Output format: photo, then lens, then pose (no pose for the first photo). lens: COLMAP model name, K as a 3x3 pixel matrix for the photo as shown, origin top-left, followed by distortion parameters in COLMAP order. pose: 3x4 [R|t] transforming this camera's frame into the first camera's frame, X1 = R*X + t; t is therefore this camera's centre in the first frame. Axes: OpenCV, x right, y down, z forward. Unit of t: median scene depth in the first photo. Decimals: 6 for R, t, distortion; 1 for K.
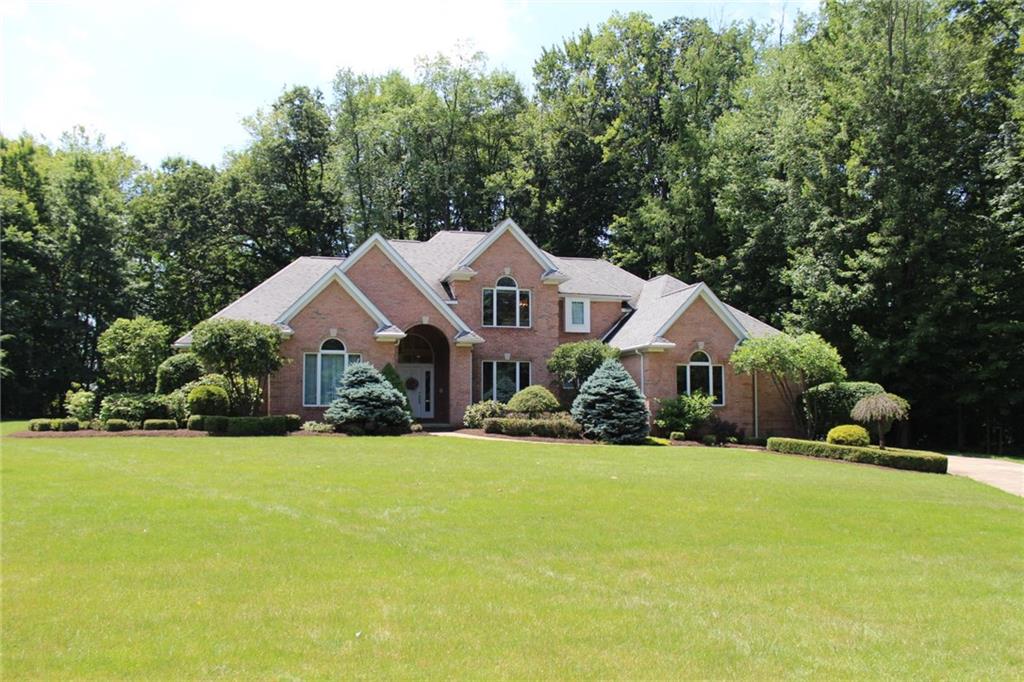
lens RADIAL K [[838.2, 0, 483.5], [0, 838.2, 342.7], [0, 0, 1]] dist [-0.152871, 0.118947]
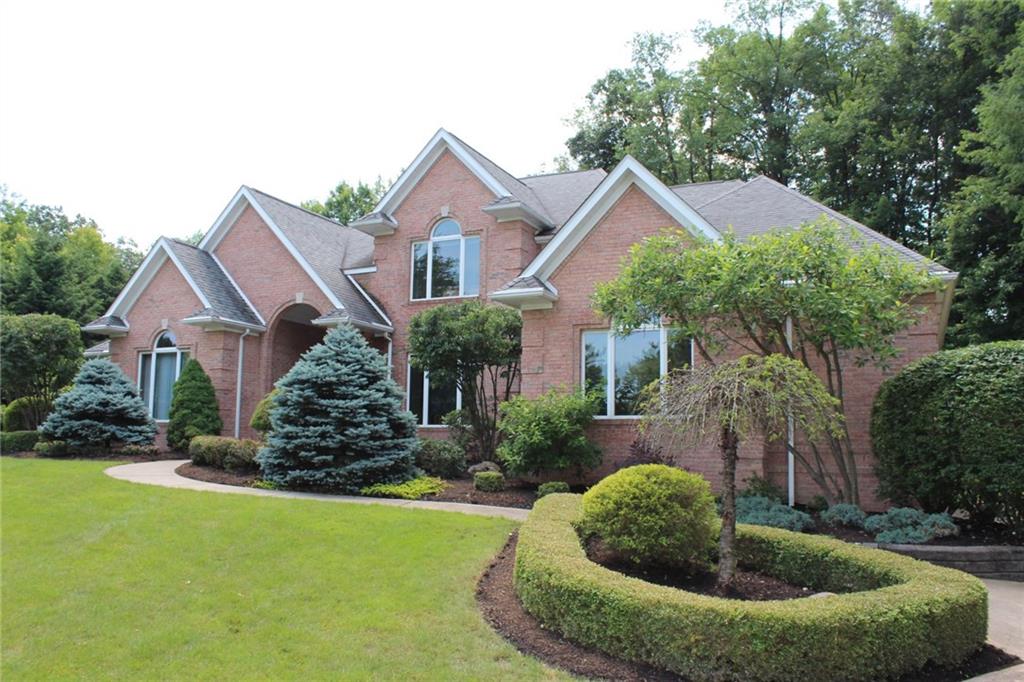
lens RADIAL K [[838.2, 0, 483.5], [0, 838.2, 342.7], [0, 0, 1]] dist [-0.152871, 0.118947]
pose [[0.767032, -0.069219, -0.637864, 0.488716], [0.039747, 0.997380, -0.060436, 0.058058], [0.640376, 0.021003, 0.767774, 0.583981]]
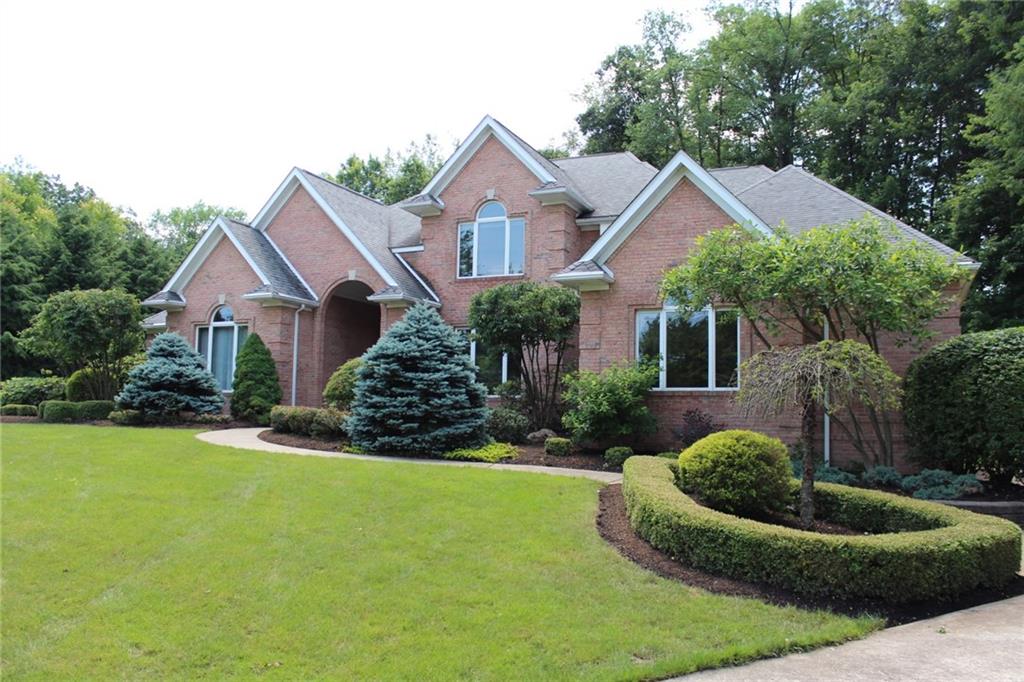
lens RADIAL K [[838.2, 0, 483.5], [0, 838.2, 342.7], [0, 0, 1]] dist [-0.152871, 0.118947]
pose [[0.773141, -0.042344, -0.632819, 0.484105], [0.035386, 0.999095, -0.023620, 0.053830], [0.633247, -0.004131, 0.773939, 0.520972]]
